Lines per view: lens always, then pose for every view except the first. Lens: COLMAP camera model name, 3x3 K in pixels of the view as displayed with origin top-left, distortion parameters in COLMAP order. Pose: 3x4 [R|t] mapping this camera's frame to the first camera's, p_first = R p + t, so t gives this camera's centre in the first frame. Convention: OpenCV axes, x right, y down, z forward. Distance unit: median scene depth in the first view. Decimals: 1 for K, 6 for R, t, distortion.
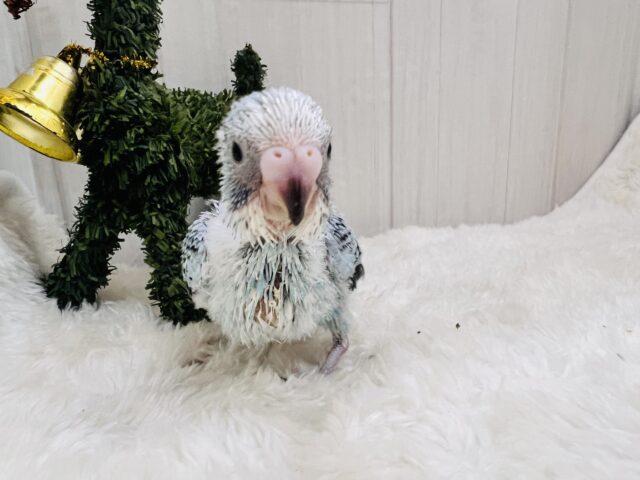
lens RADIAL K [[531.8, 0, 320.1], [0, 531.8, 283.1], [0, 0, 1]] dist [-0.008328, -0.015023]
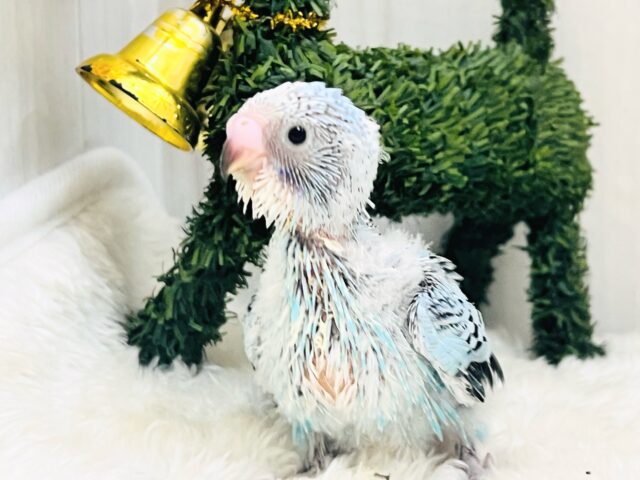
lens RADIAL K [[1435.1, 0, 320.0], [0, 1435.1, 240.0], [0, 0, 1]] dist [0.106566, 0.183150]
pose [[0.904084, 0.116283, -0.411231, 0.447568], [-0.161731, 0.983797, -0.077376, -0.001392], [0.395570, 0.136463, 0.908241, -0.589363]]
